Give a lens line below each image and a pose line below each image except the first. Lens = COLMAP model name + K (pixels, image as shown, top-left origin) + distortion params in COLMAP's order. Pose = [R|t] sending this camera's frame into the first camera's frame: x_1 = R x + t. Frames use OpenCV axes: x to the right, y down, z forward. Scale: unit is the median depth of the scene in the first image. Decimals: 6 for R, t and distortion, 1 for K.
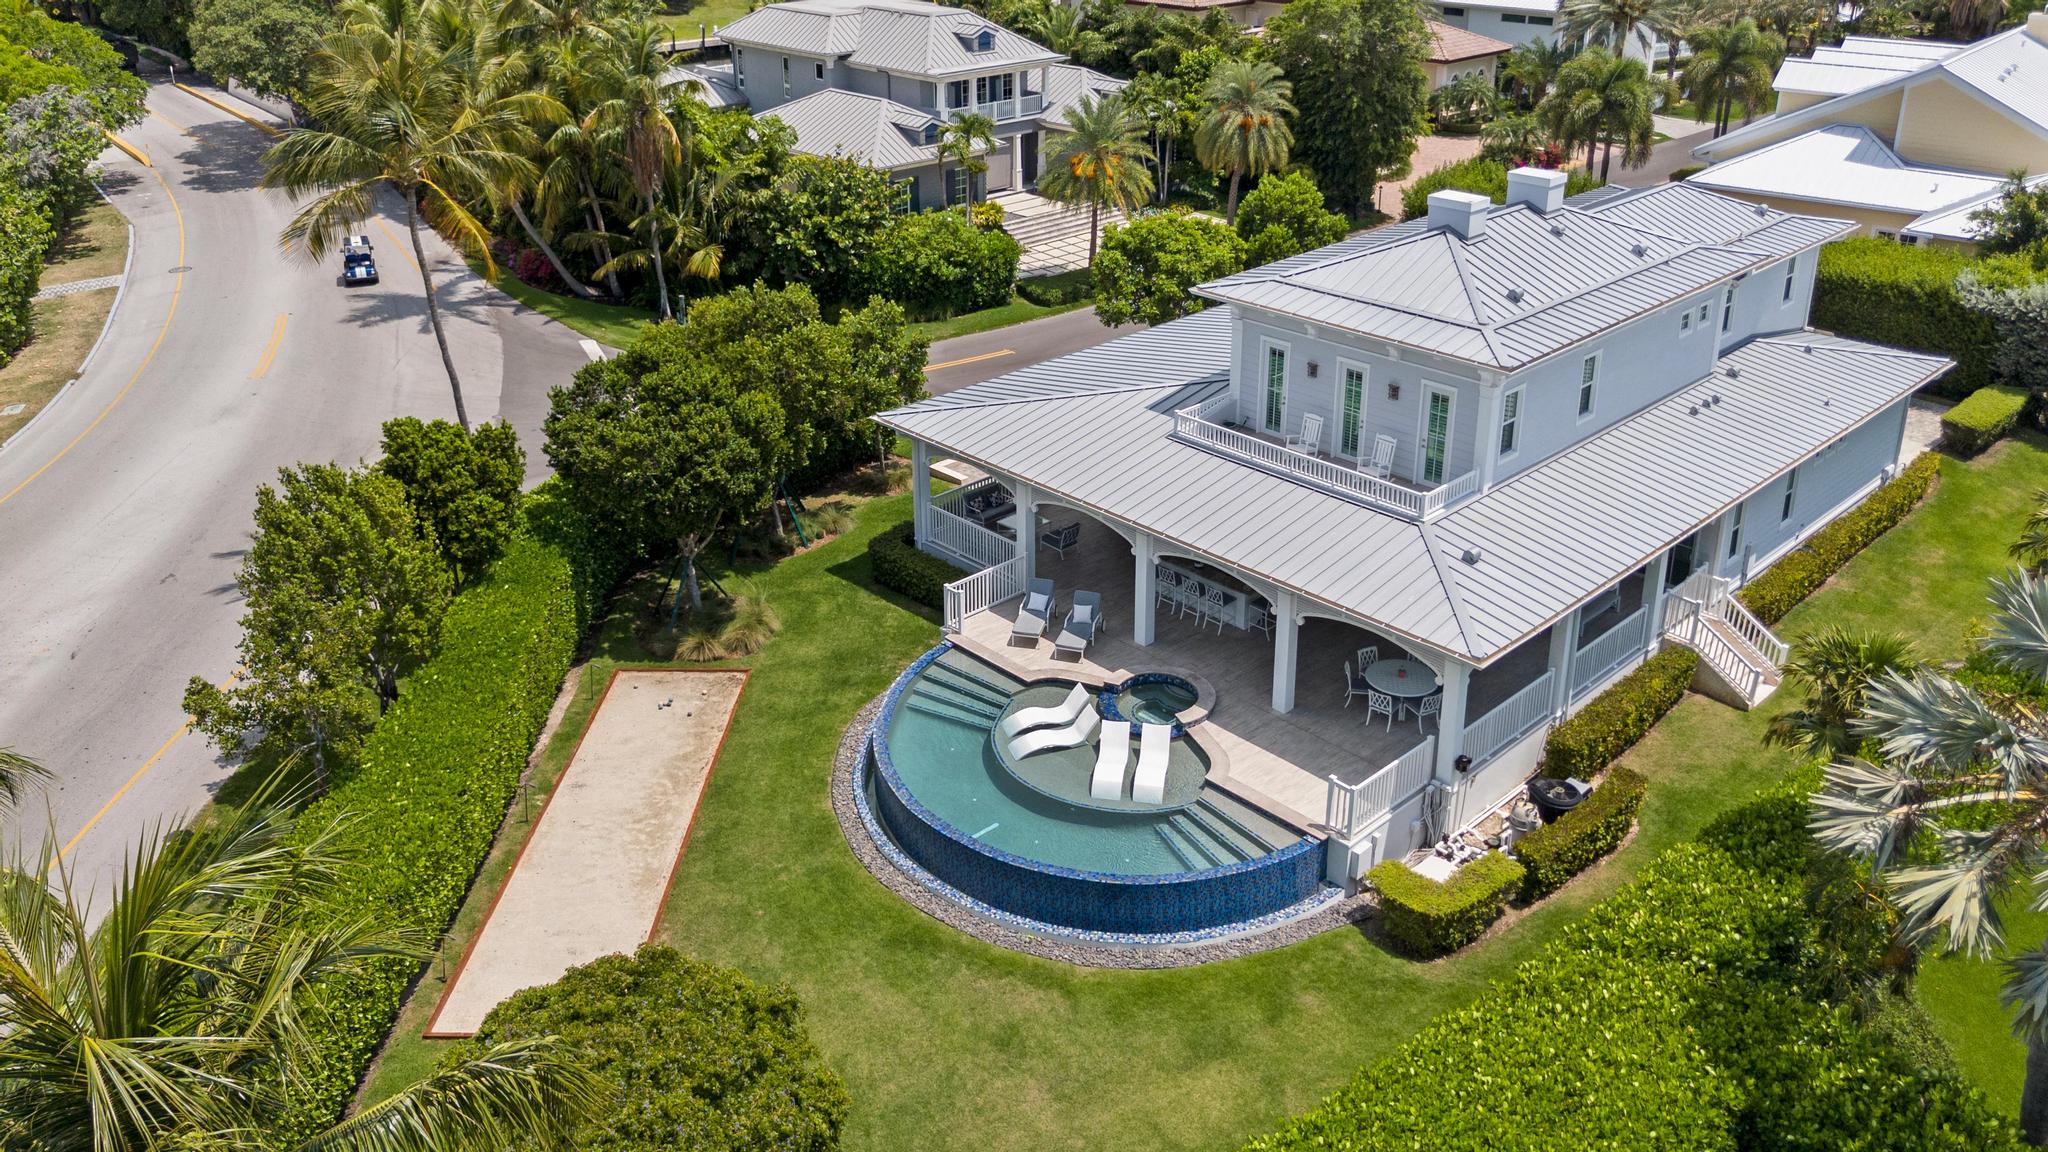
lens RADIAL K [[1558.0, 0, 1024.0], [0, 1558.0, 576.0], [0, 0, 1]] dist [-0.000268, -0.004102]
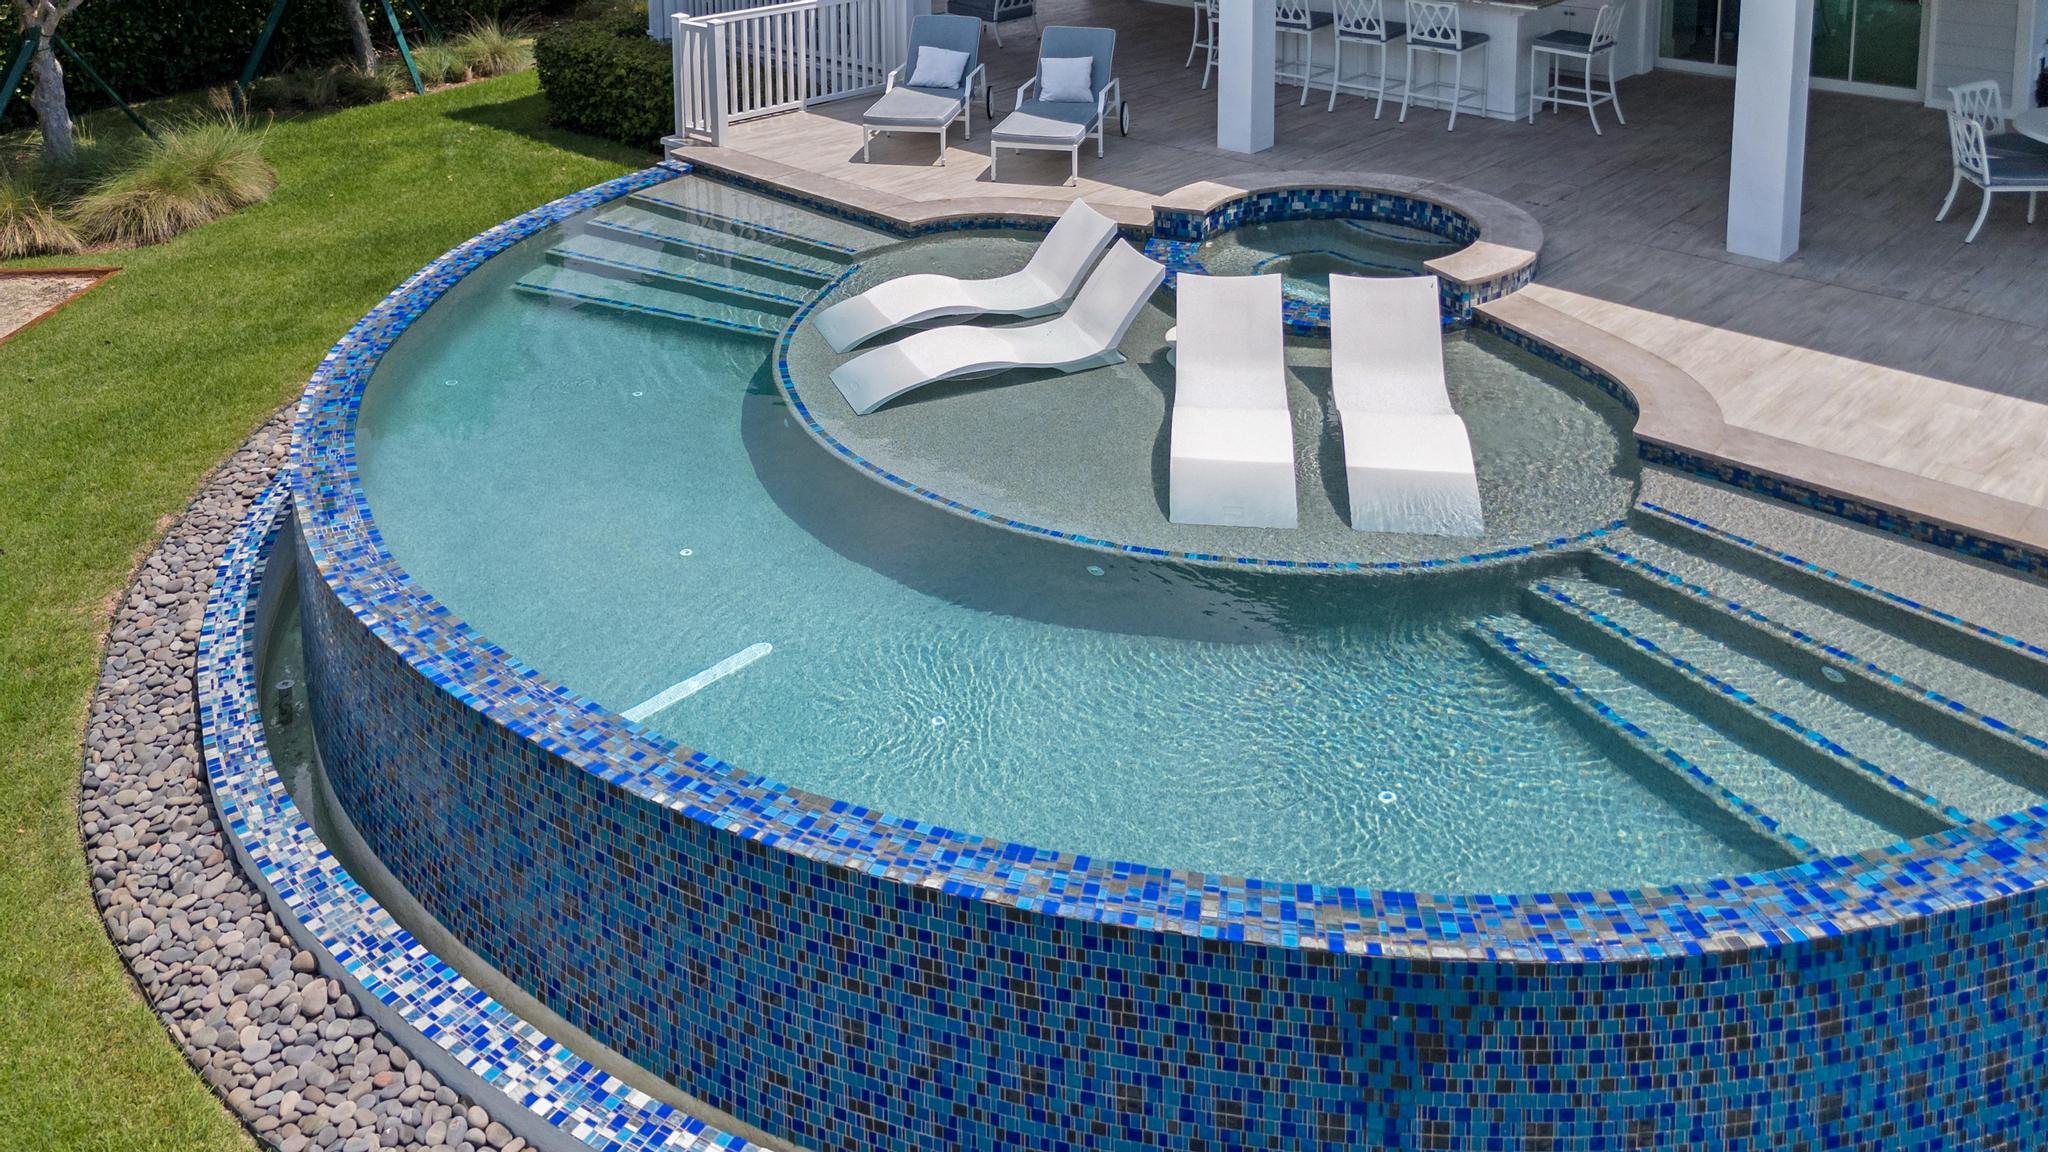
lens RADIAL K [[1558.0, 0, 1024.0], [0, 1558.0, 576.0], [0, 0, 1]] dist [-0.000268, -0.004102]
pose [[0.998435, -0.035397, 0.043300, 0.009734], [0.032480, 0.997271, 0.066300, 0.123807], [-0.045528, -0.064790, 0.996860, 0.712151]]
